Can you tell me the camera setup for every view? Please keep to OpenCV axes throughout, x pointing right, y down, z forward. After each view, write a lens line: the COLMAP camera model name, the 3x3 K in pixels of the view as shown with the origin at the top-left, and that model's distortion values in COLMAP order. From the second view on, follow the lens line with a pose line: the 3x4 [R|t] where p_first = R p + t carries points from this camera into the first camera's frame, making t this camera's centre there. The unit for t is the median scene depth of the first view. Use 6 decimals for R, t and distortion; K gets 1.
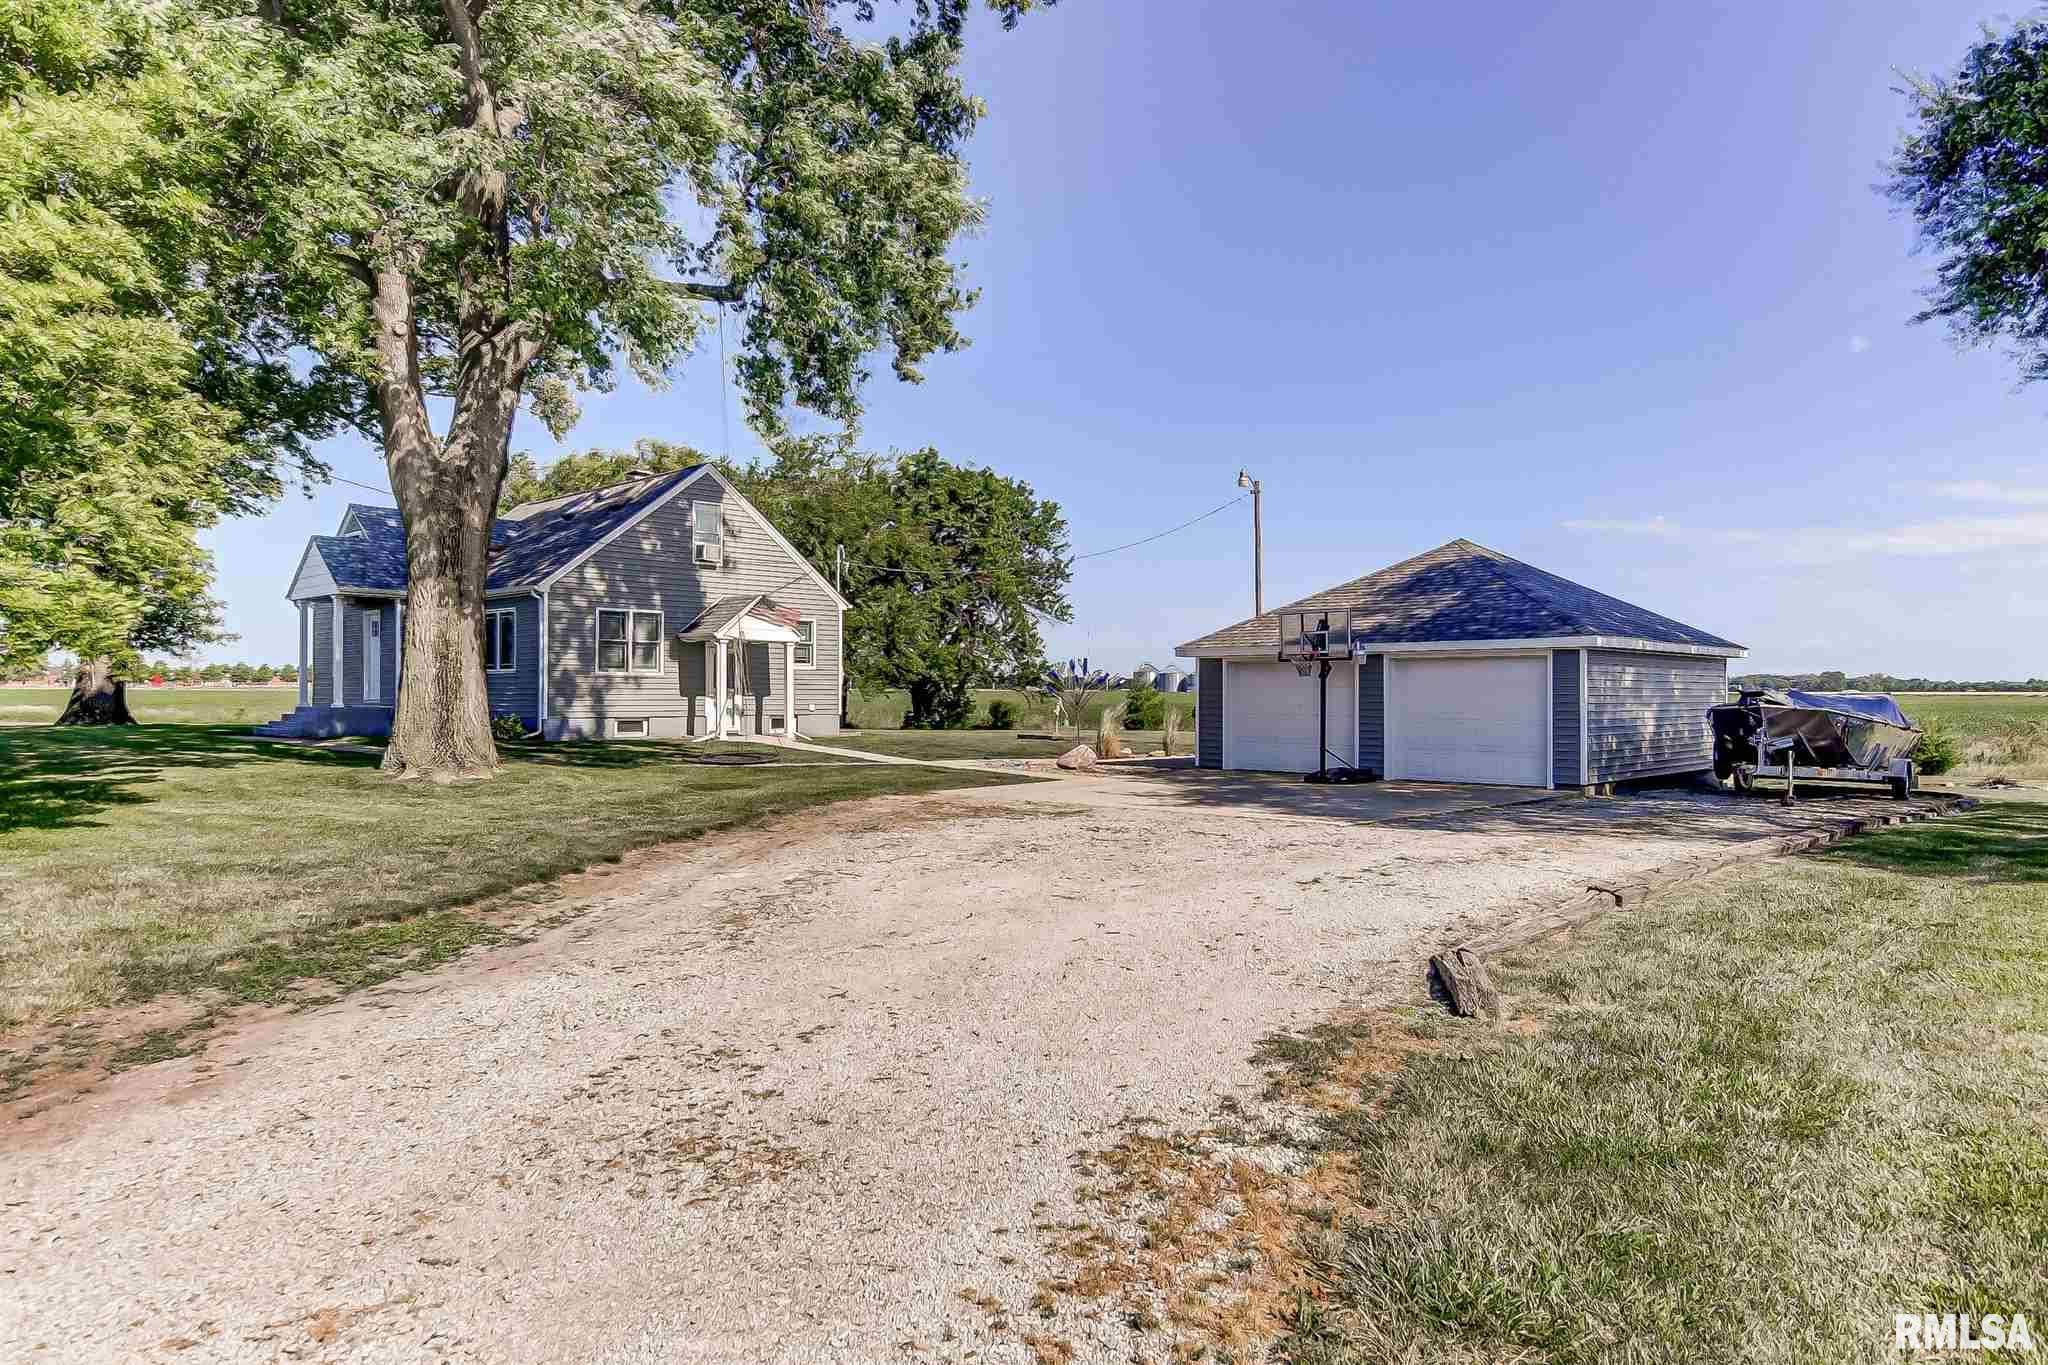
lens RADIAL K [[1236.6, 0, 1023.9], [0, 1236.6, 678.7], [0, 0, 1]] dist [-0.001713, 0.000126]
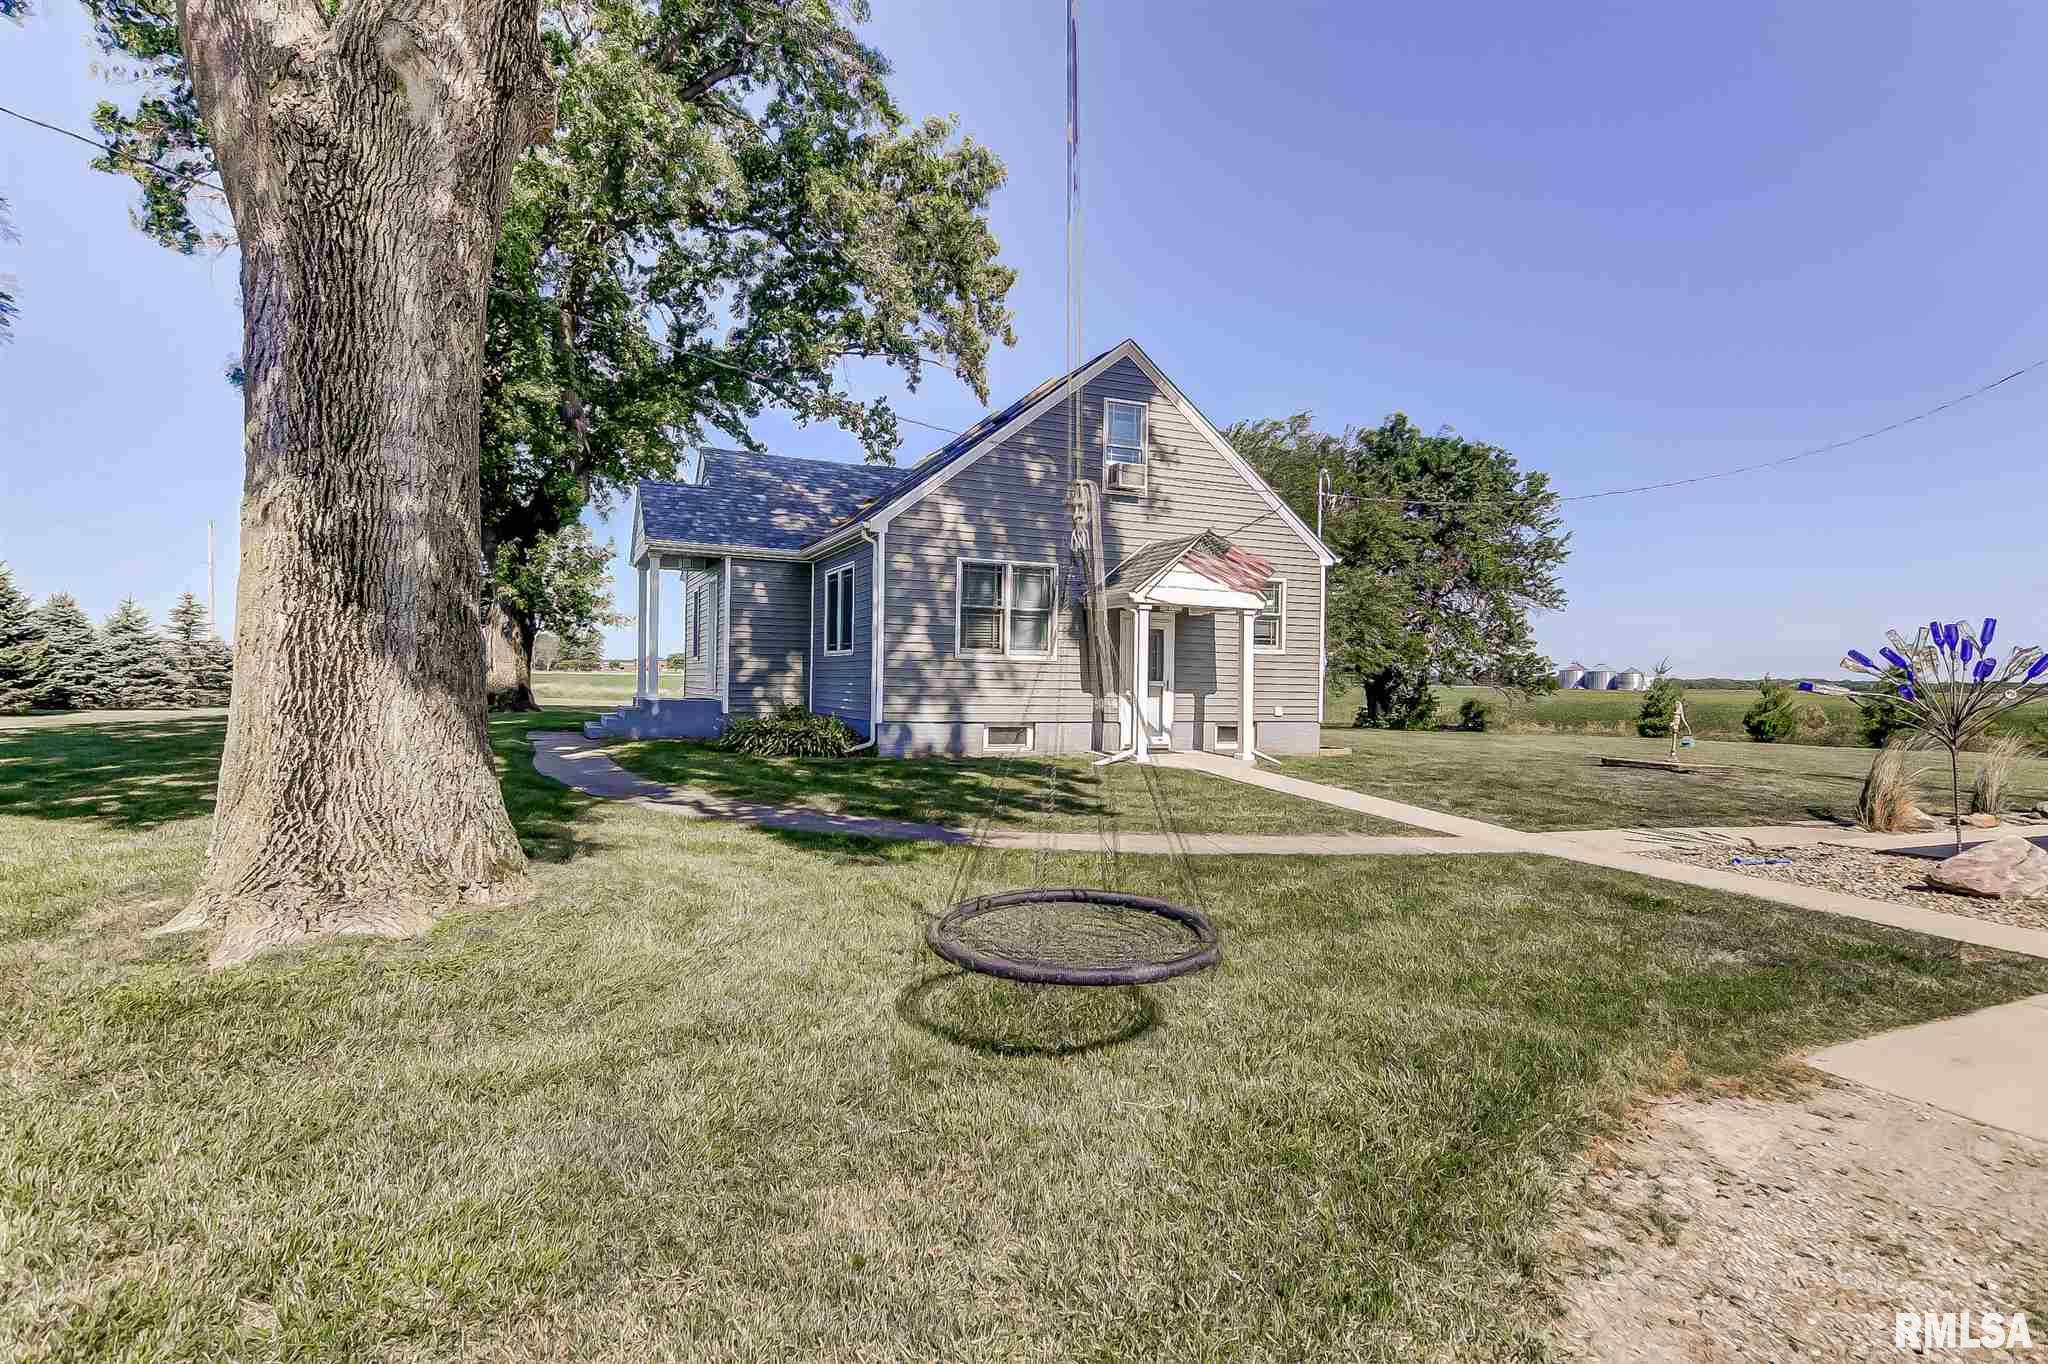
lens RADIAL K [[1064.4, 0, 1023.9], [0, 1064.4, 674.6], [0, 0, 1]] dist [-0.001616, -0.000045]
pose [[0.928199, 0.009911, -0.371953, -0.086618], [-0.009531, 0.999950, 0.002861, 0.002944], [0.371963, 0.000889, 0.928247, 0.420818]]
